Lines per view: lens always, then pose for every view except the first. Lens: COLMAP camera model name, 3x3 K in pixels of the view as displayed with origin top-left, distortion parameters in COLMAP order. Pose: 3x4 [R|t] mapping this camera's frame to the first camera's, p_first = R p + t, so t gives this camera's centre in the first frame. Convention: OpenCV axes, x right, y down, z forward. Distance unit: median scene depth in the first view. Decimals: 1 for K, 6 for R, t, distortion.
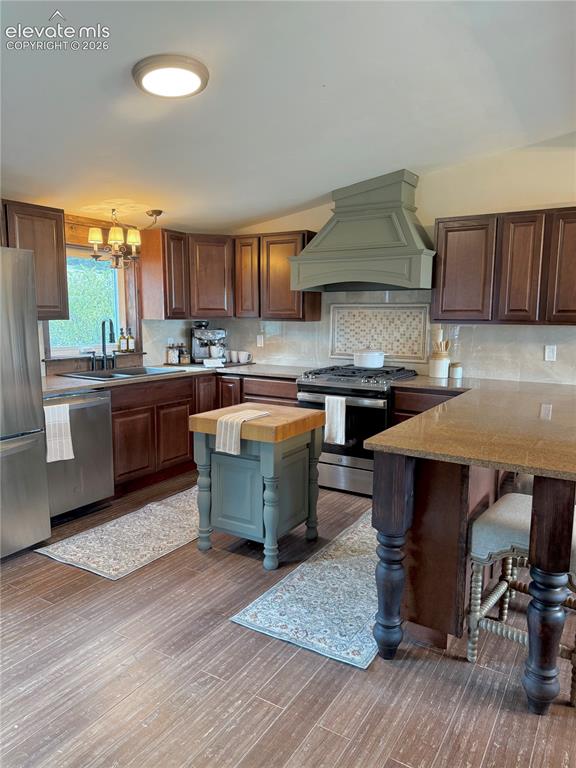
lens RADIAL K [[543.0, 0, 286.5], [0, 543.0, 387.1], [0, 0, 1]] dist [0.124036, -0.168655]
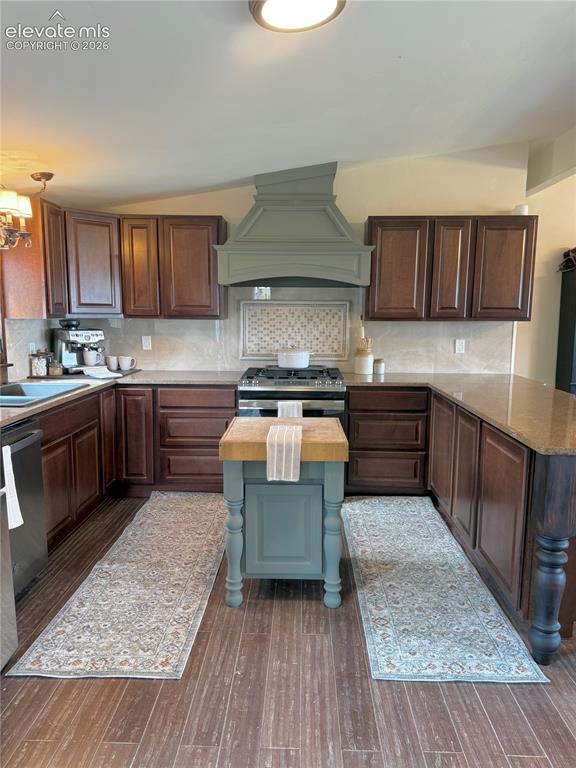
lens RADIAL K [[543.0, 0, 286.5], [0, 543.0, 387.1], [0, 0, 1]] dist [0.124036, -0.168655]
pose [[0.866629, -0.071721, 0.493771, -0.349983], [0.068382, 0.997350, 0.024848, -0.028449], [-0.494245, 0.012231, 0.869237, 0.193973]]
